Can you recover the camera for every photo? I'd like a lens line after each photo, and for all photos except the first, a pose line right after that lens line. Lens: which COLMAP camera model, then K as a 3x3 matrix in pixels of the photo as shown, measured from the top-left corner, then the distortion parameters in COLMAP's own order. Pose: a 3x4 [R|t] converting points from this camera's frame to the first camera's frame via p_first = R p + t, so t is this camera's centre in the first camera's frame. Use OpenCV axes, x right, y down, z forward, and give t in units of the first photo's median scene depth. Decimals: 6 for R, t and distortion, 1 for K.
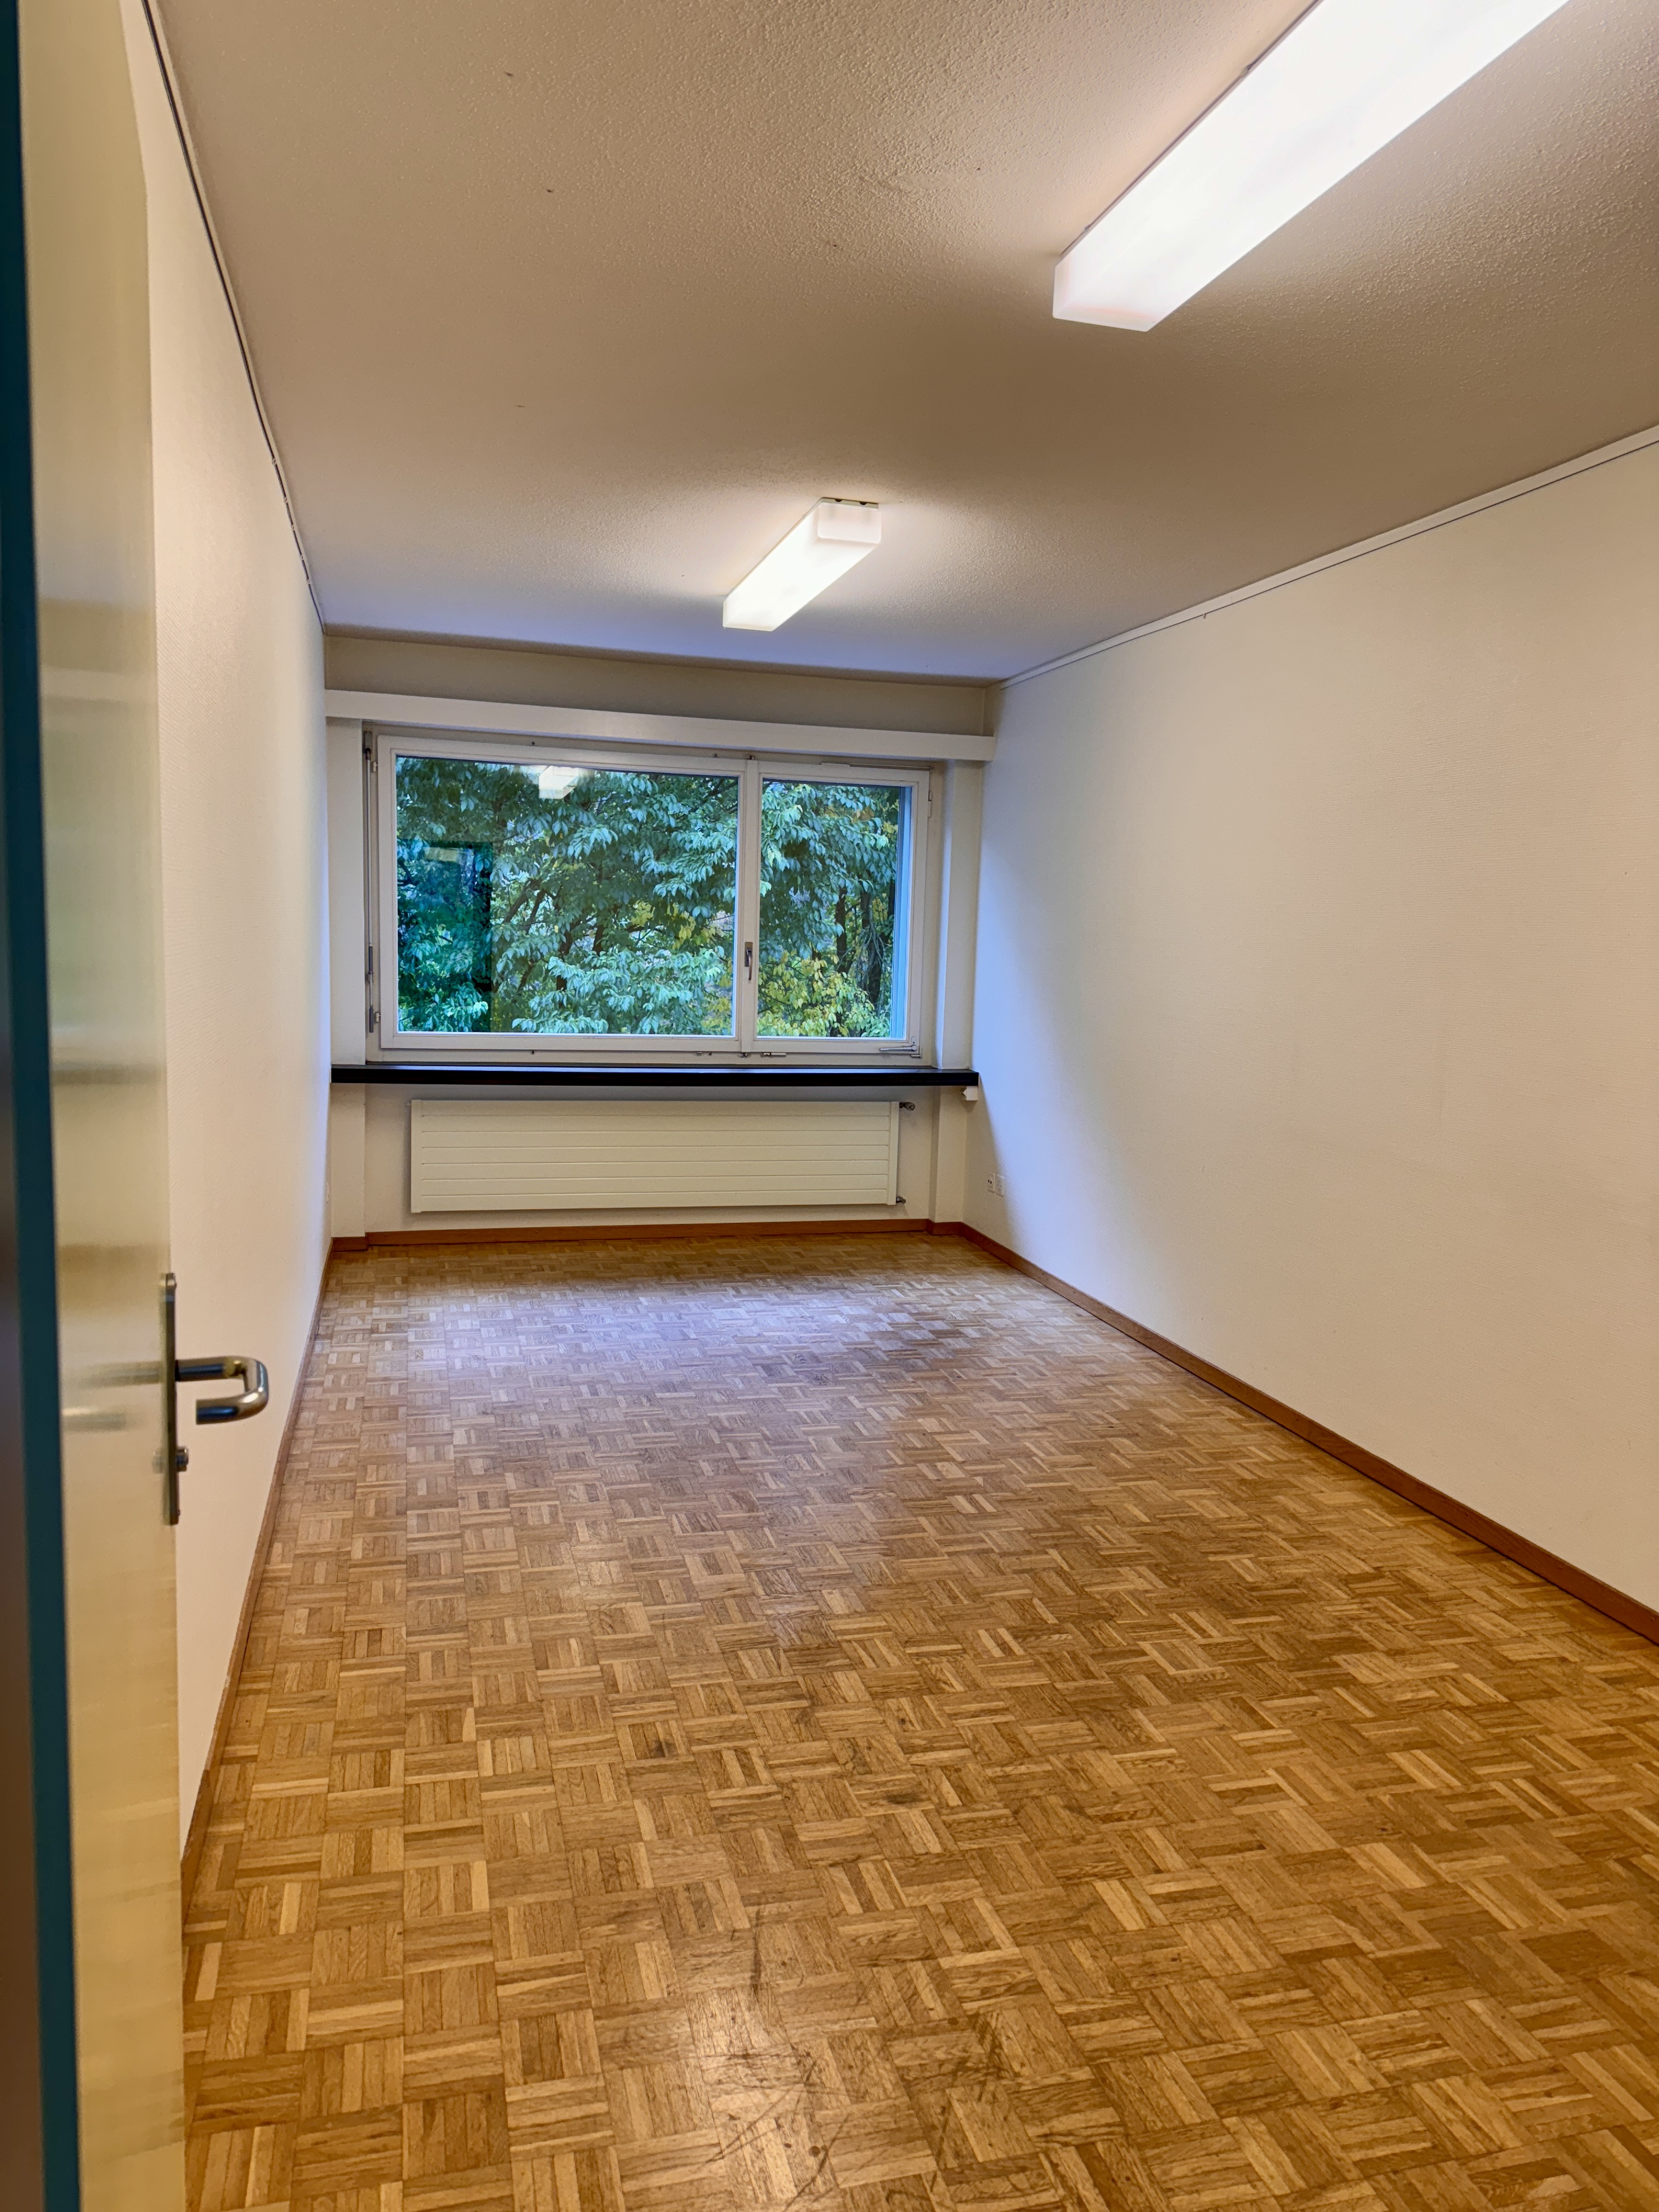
lens RADIAL K [[1557.7, 0, 829.5], [0, 1557.7, 1106.0], [0, 0, 1]] dist [0.253561, -0.444675]
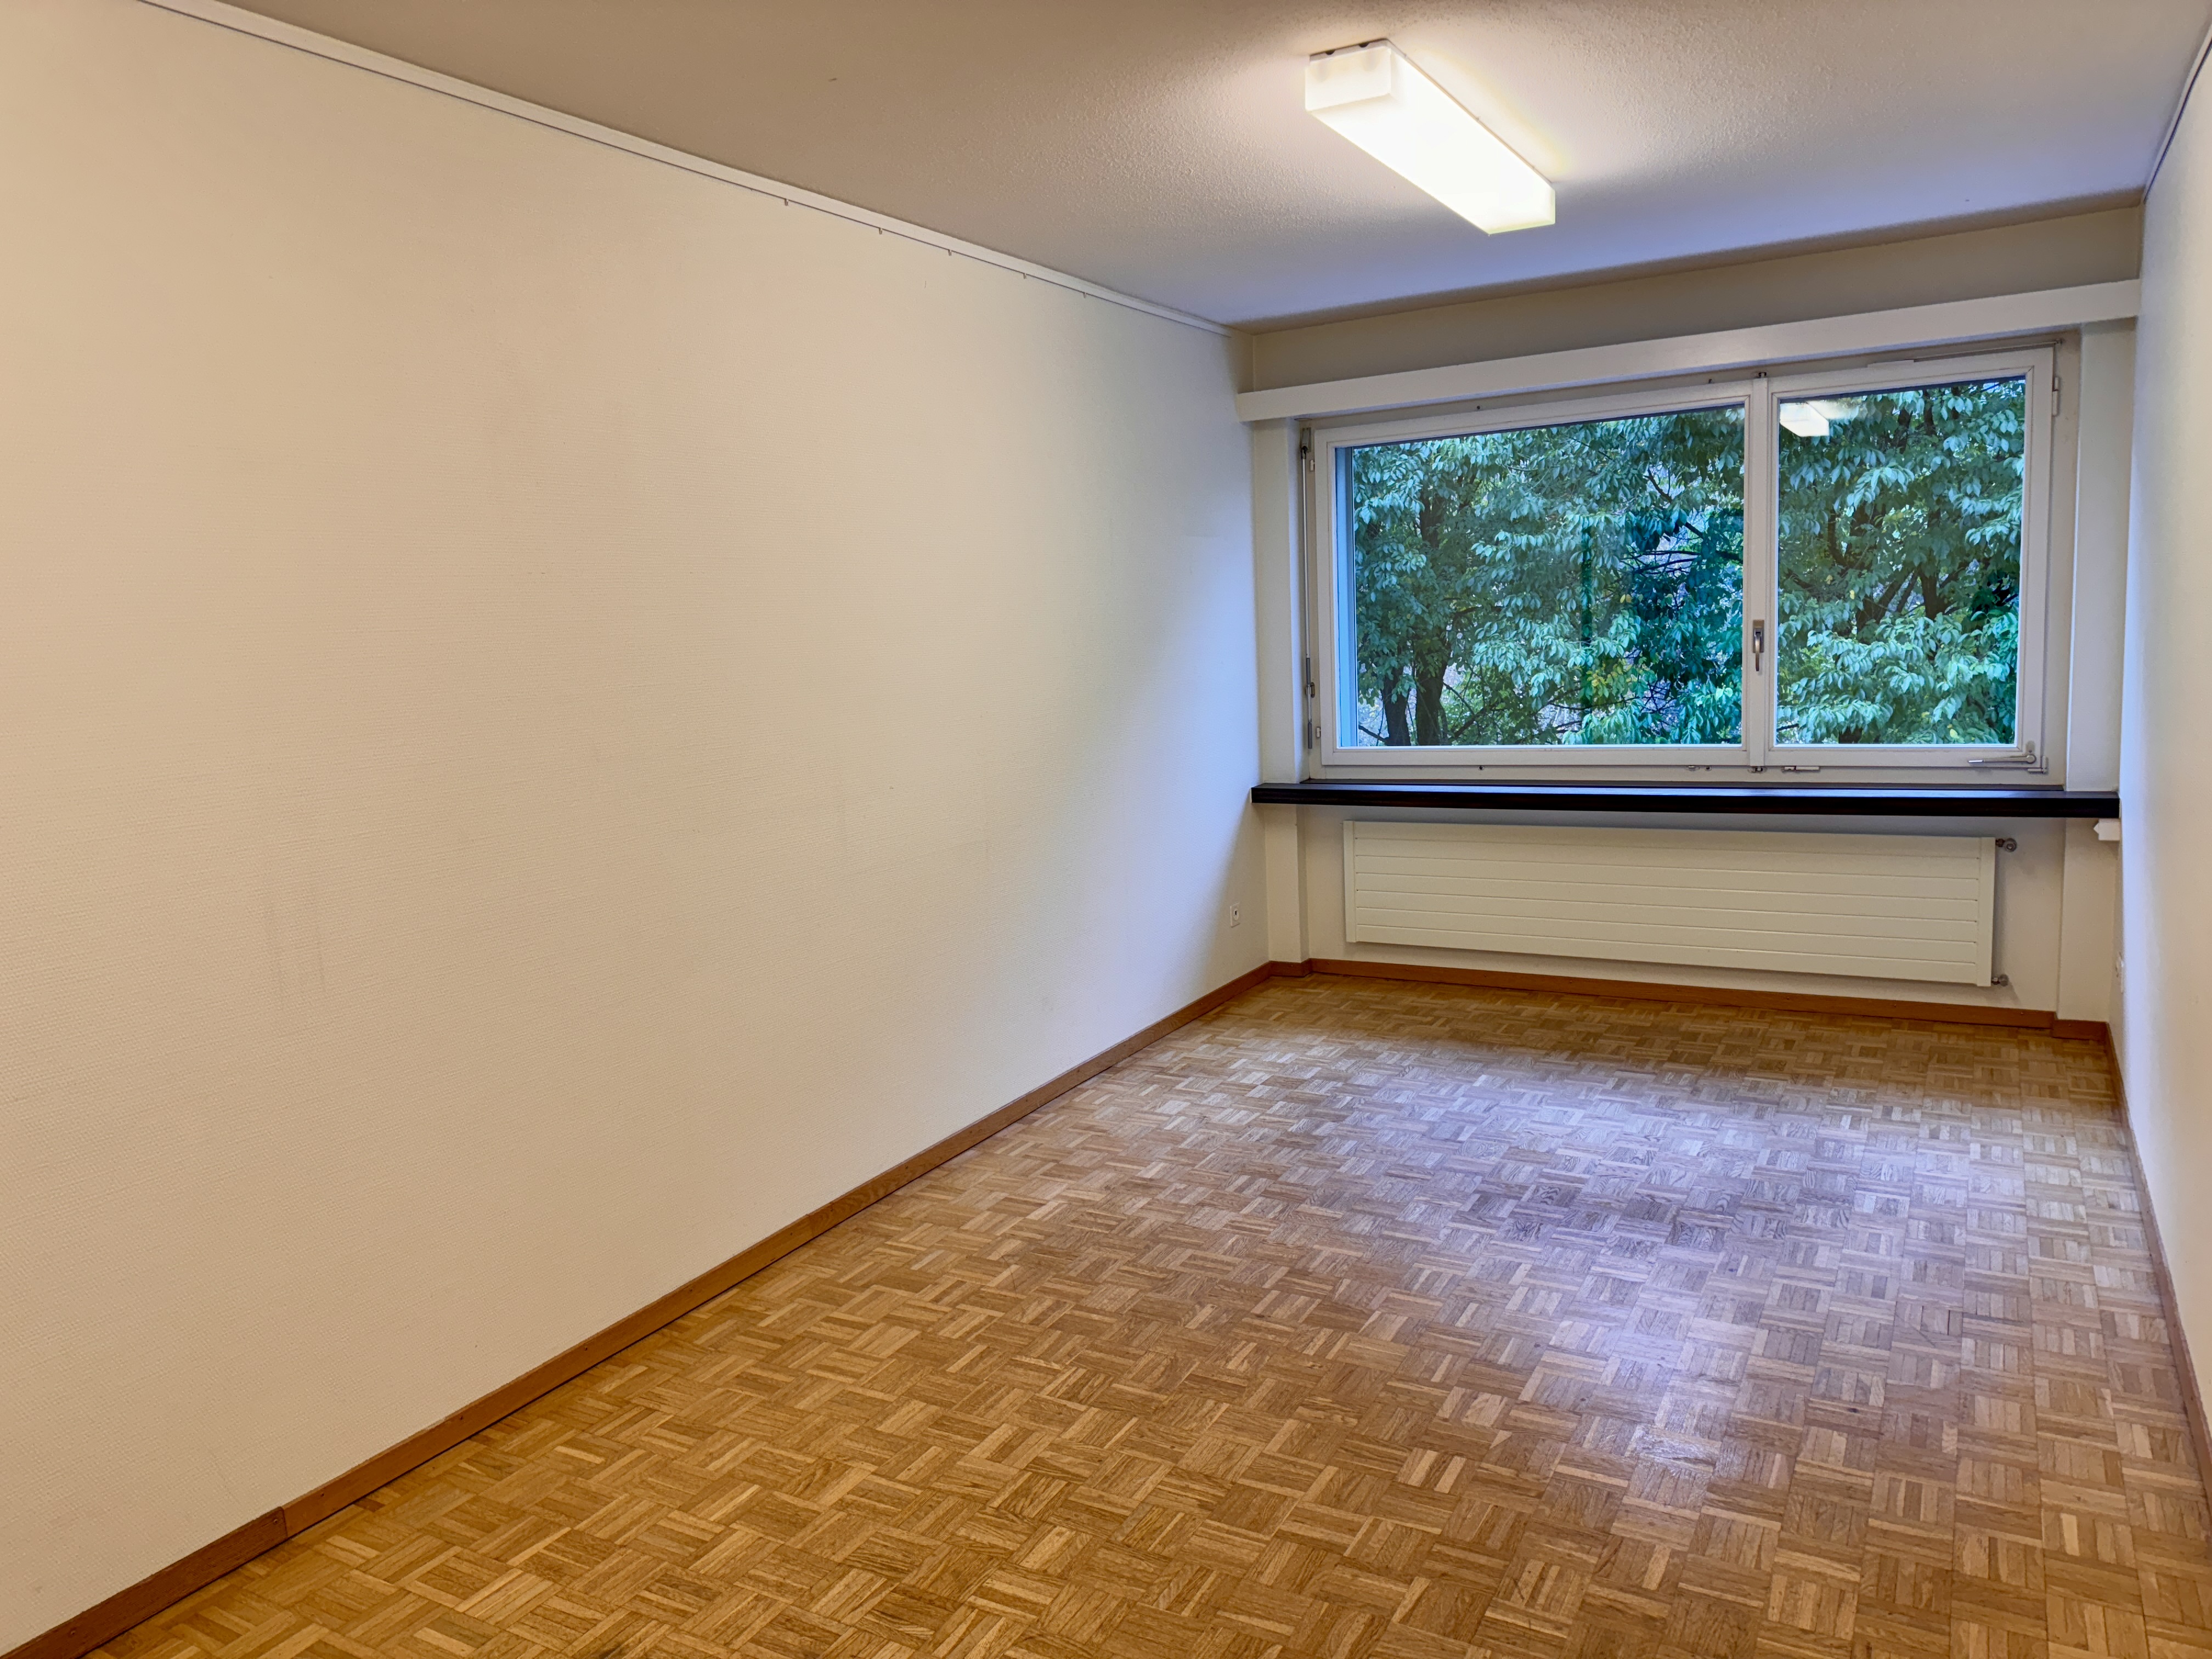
lens RADIAL K [[1561.6, 0, 1106.0], [0, 1561.6, 829.5], [0, 0, 1]] dist [0.066263, -0.071437]
pose [[0.709526, 0.032244, -0.703941, 0.352929], [-0.009568, 0.999301, 0.036129, -0.038157], [0.704614, -0.018899, 0.709339, 0.318949]]
